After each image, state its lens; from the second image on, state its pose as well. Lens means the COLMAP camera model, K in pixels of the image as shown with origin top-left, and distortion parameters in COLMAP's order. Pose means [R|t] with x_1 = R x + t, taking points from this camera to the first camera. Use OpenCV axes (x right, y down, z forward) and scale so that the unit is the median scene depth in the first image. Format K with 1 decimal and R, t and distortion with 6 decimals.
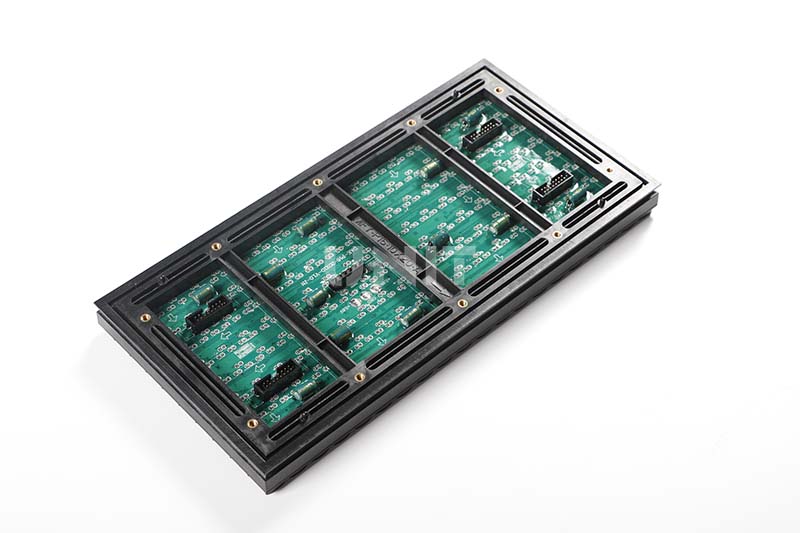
lens RADIAL K [[1520.8, 0, 400.0], [0, 1520.8, 326.6], [0, 0, 1]] dist [-0.023101, -0.012059]
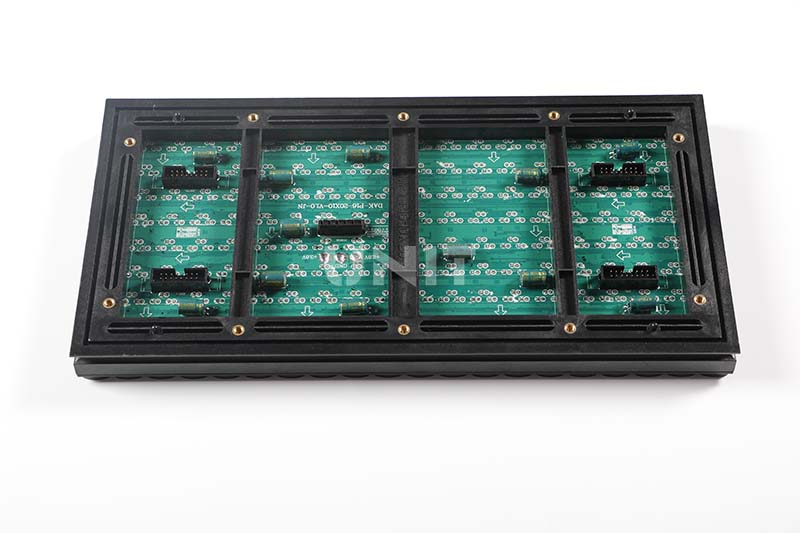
lens RADIAL K [[1578.5, 0, 400.0], [0, 1578.5, 266.5], [0, 0, 1]] dist [0.069873, 0.068152]
pose [[0.728876, 0.566276, -0.384800, 0.341715], [-0.512761, 0.823936, 0.241259, -0.243921], [0.453669, 0.021463, 0.890912, 0.208744]]
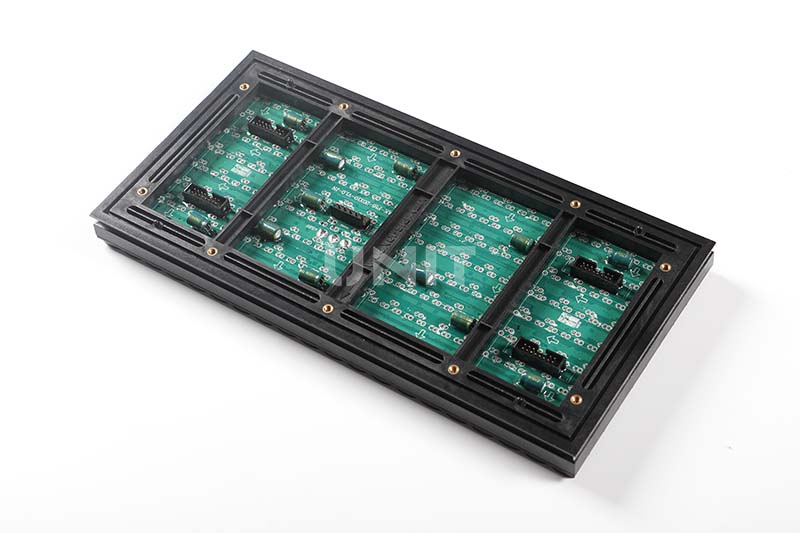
lens RADIAL K [[1596.3, 0, 400.0], [0, 1596.3, 266.5], [0, 0, 1]] dist [-0.008317, -0.014527]
pose [[0.217582, 0.727145, -0.651090, 0.641664], [-0.688867, 0.586981, 0.425341, -0.457560], [0.691462, 0.355968, 0.628623, 0.388225]]
